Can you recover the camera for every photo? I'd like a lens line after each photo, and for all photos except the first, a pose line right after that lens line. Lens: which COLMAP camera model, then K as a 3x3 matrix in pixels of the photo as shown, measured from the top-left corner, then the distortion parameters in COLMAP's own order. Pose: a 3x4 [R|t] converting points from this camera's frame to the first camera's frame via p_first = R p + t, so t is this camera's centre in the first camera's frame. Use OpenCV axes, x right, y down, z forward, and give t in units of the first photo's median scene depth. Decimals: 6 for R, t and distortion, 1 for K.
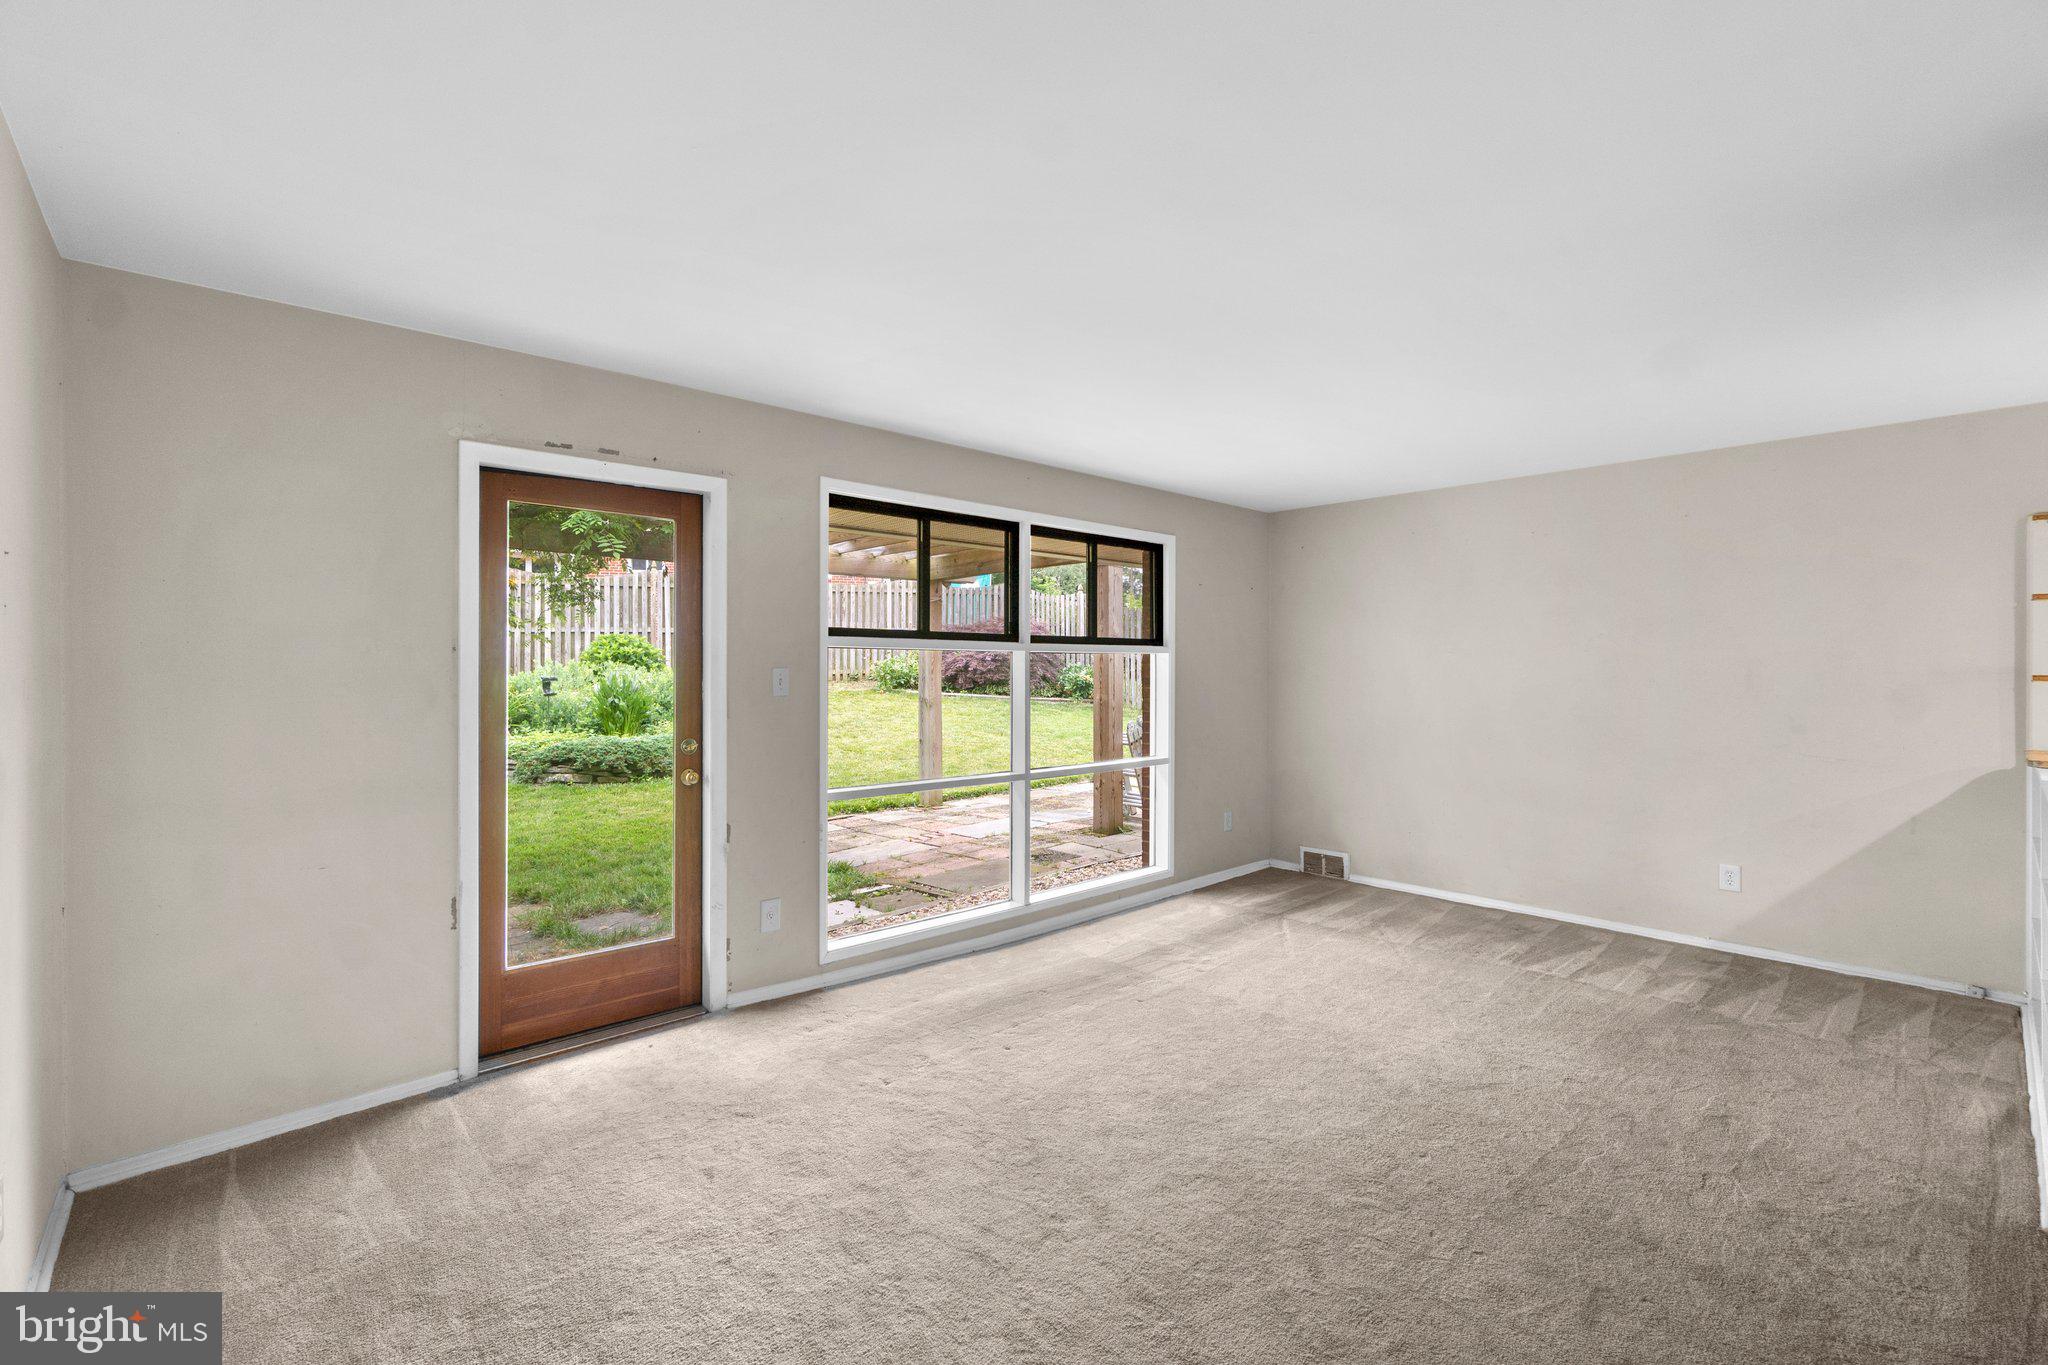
lens RADIAL K [[895.7, 0, 1017.3], [0, 895.7, 664.3], [0, 0, 1]] dist [-0.011325, 0.006135]
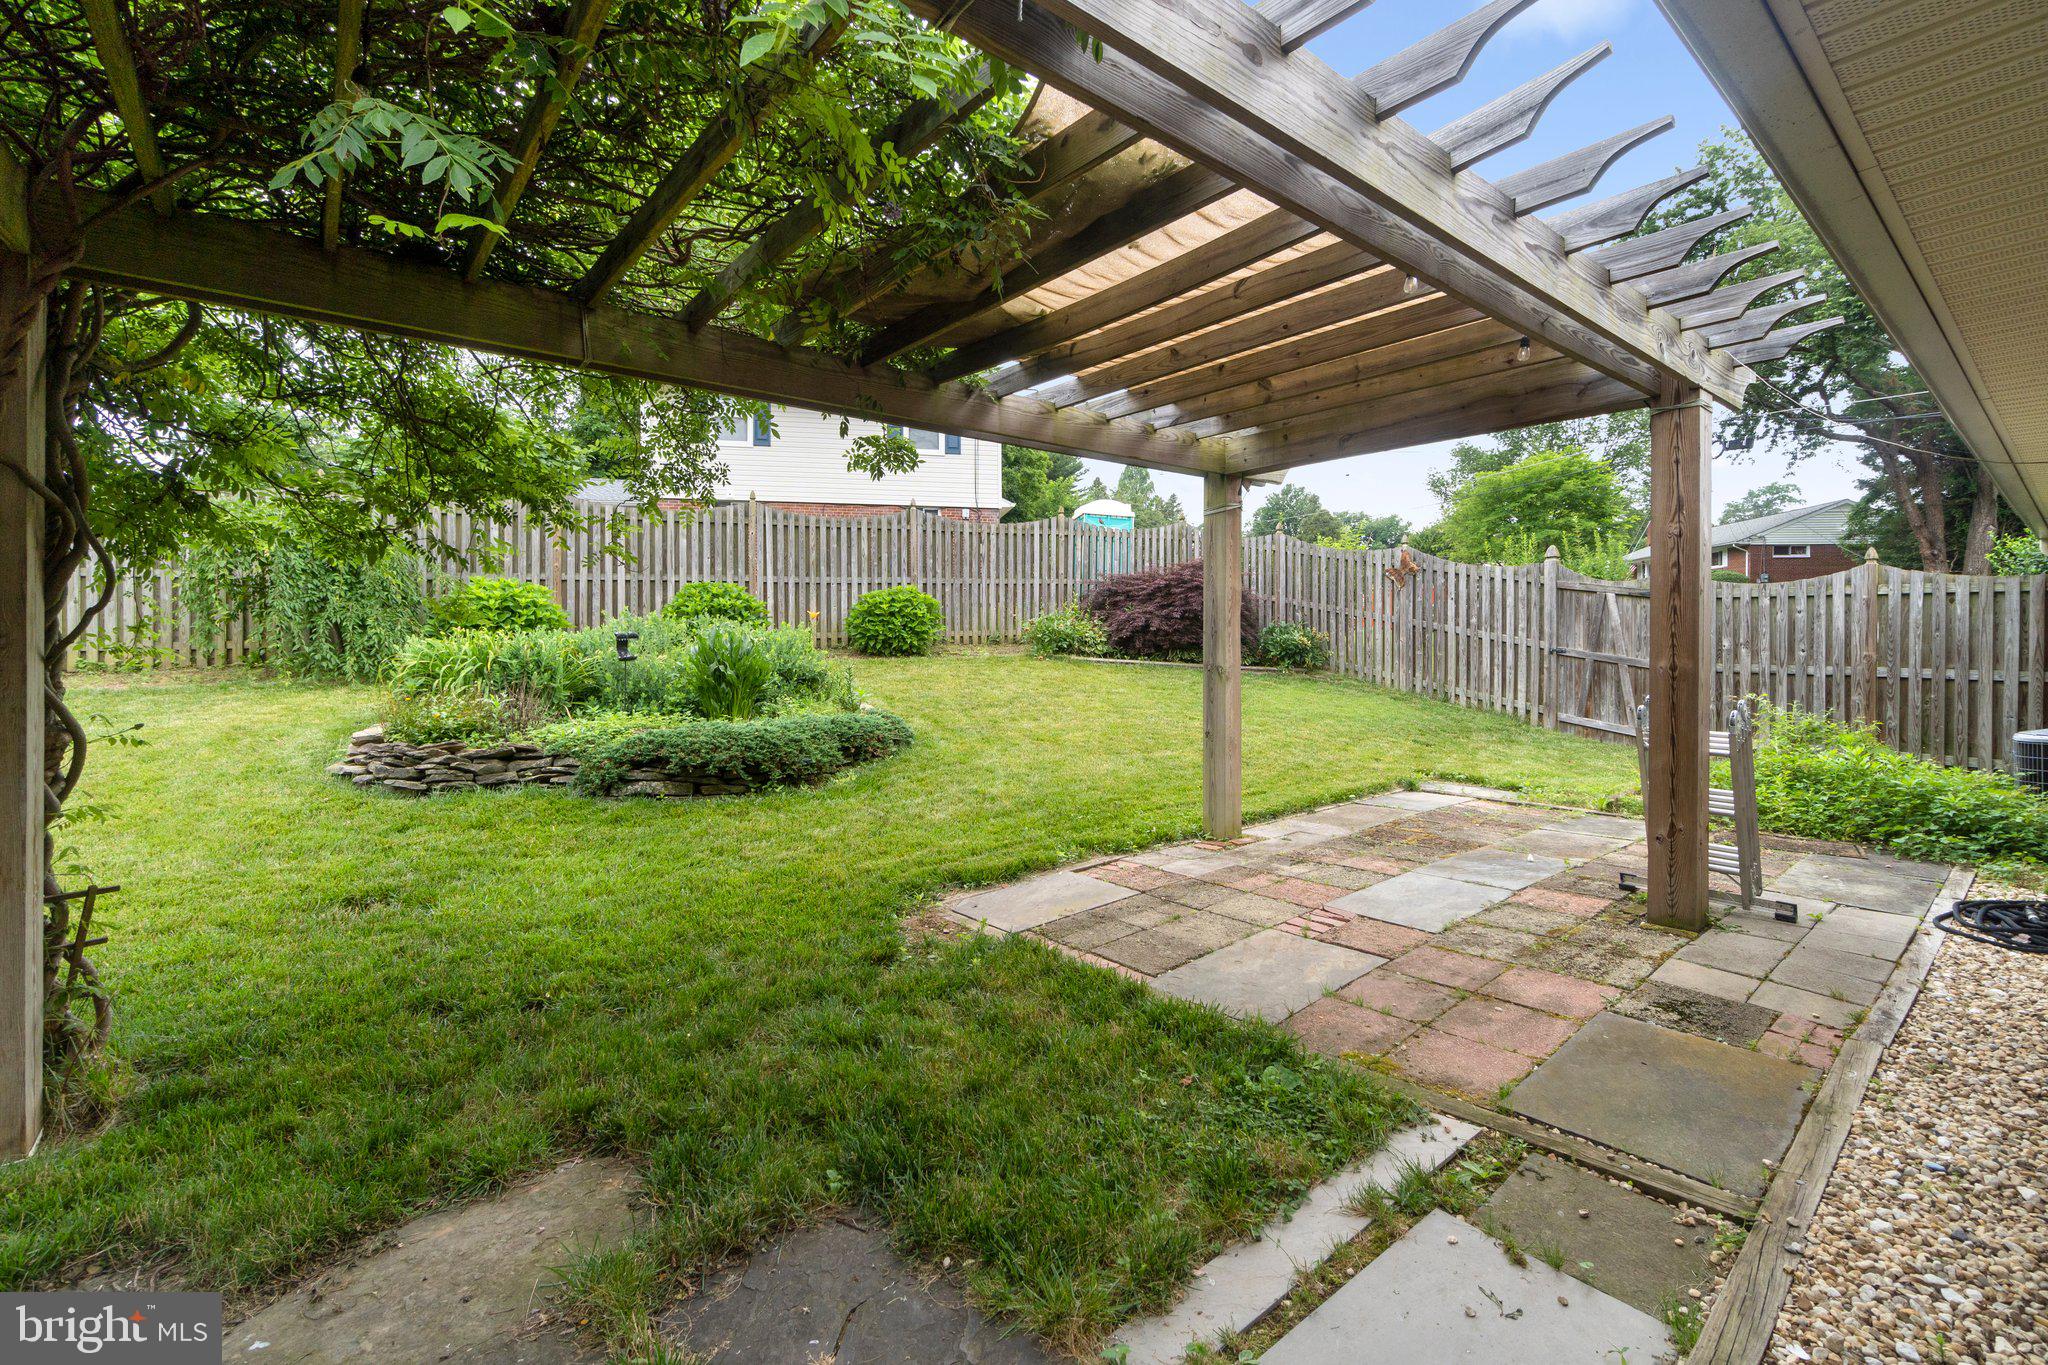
lens RADIAL K [[882.5, 0, 1016.1], [0, 882.5, 650.8], [0, 0, 1]] dist [0.000268, 0.000027]
pose [[0.998184, 0.001818, -0.060205, -0.378256], [-0.000700, 0.999827, 0.018591, 0.030475], [0.060228, -0.018515, 0.998013, 0.700977]]
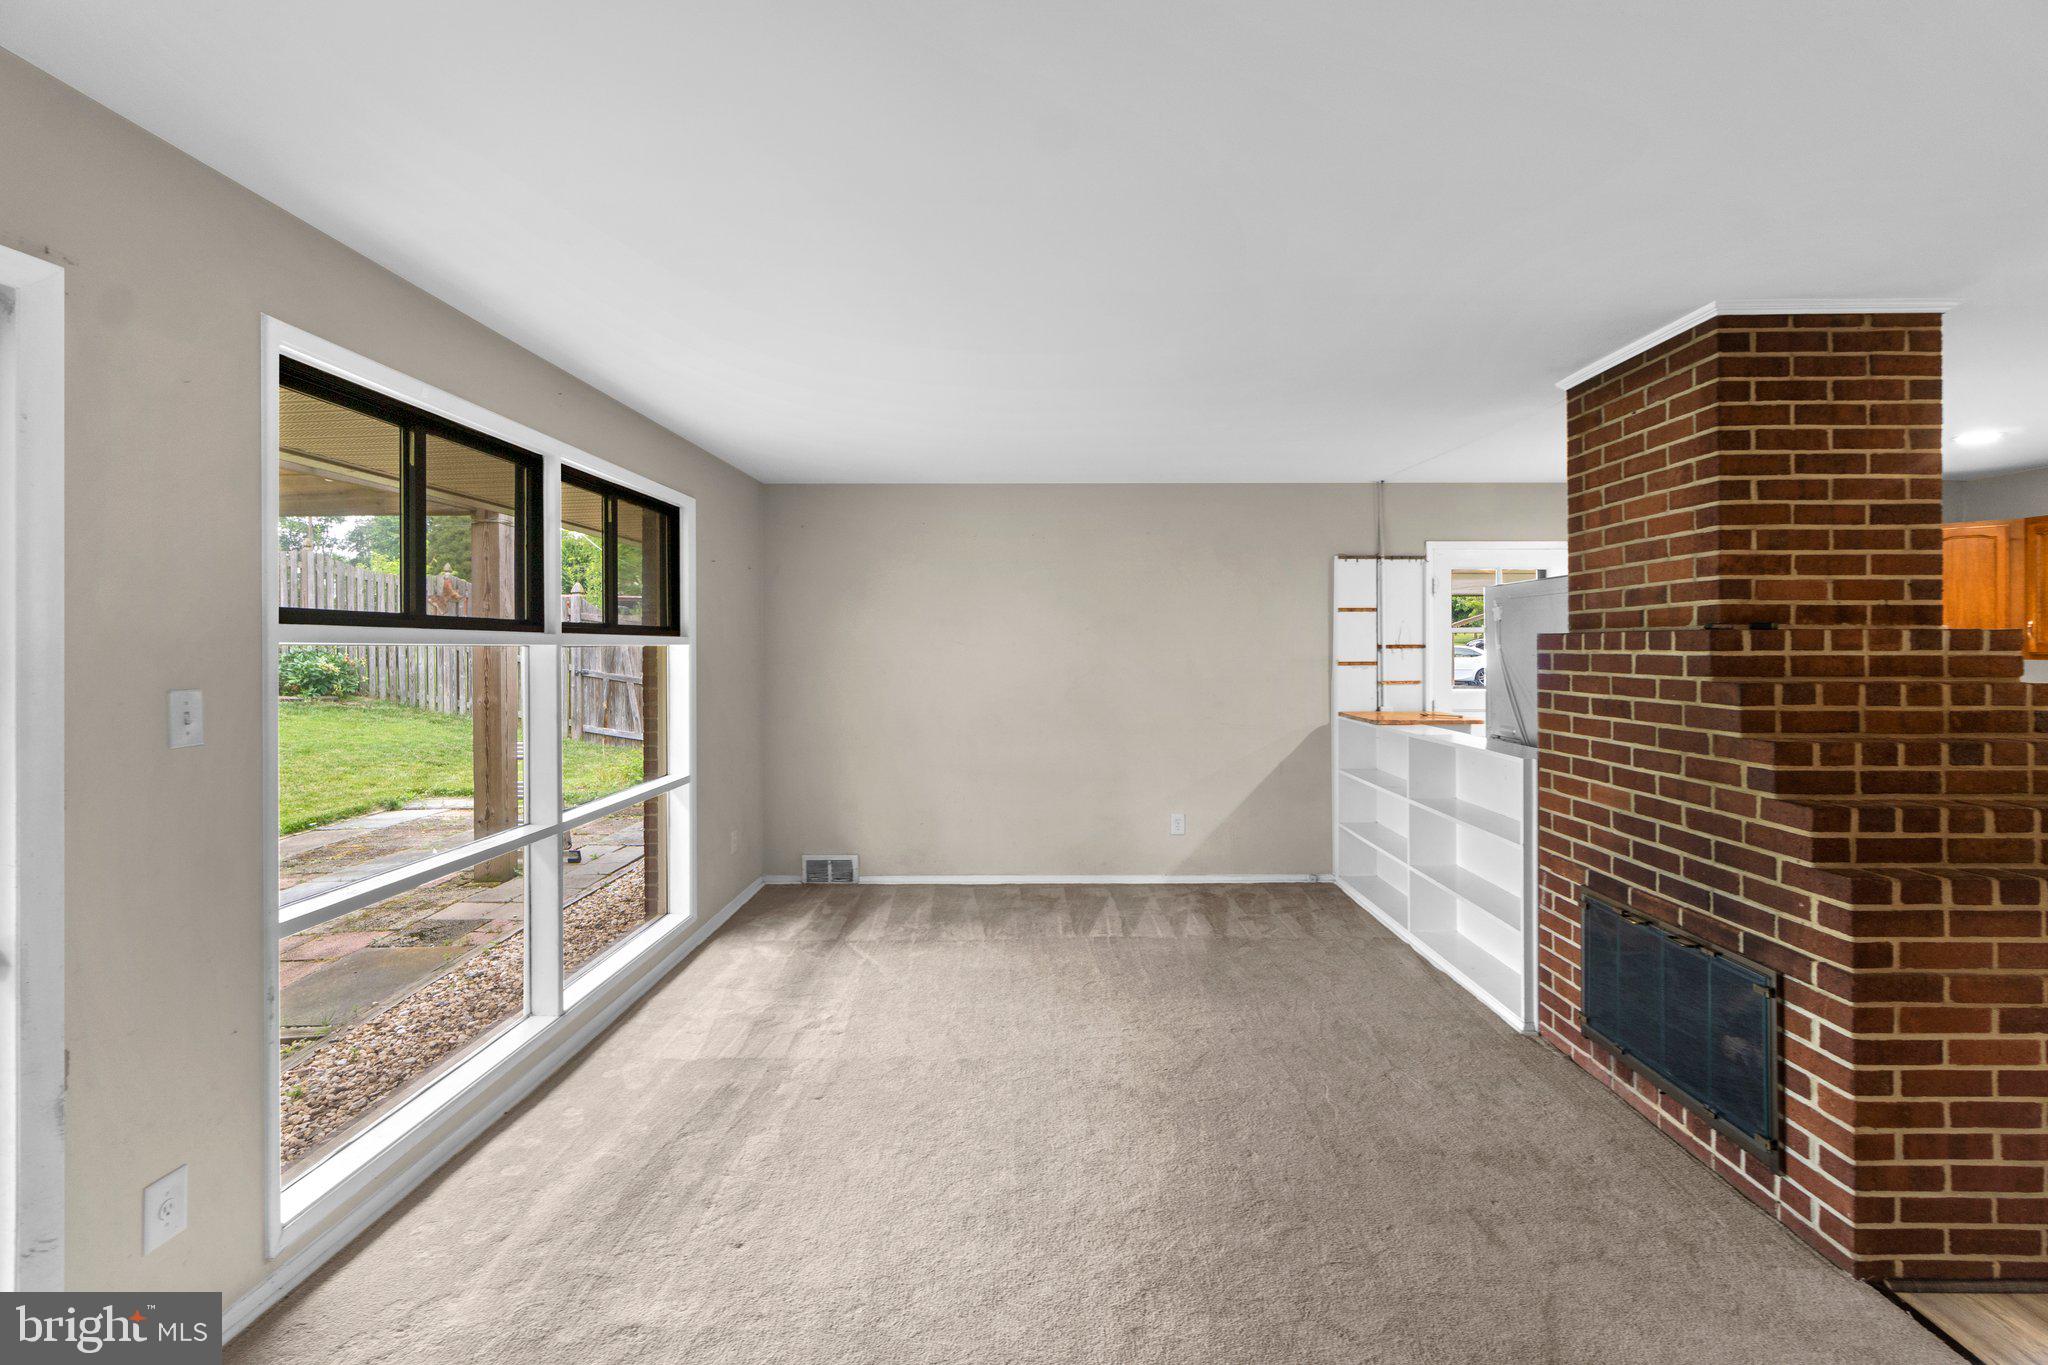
lens RADIAL K [[901.8, 0, 1035.2], [0, 901.8, 637.5], [0, 0, 1]] dist [-0.010826, 0.007181]
pose [[0.677628, 0.002030, 0.735402, -0.219968], [0.001836, 0.999988, -0.004451, -0.014851], [-0.735402, 0.004366, 0.677617, 0.231937]]
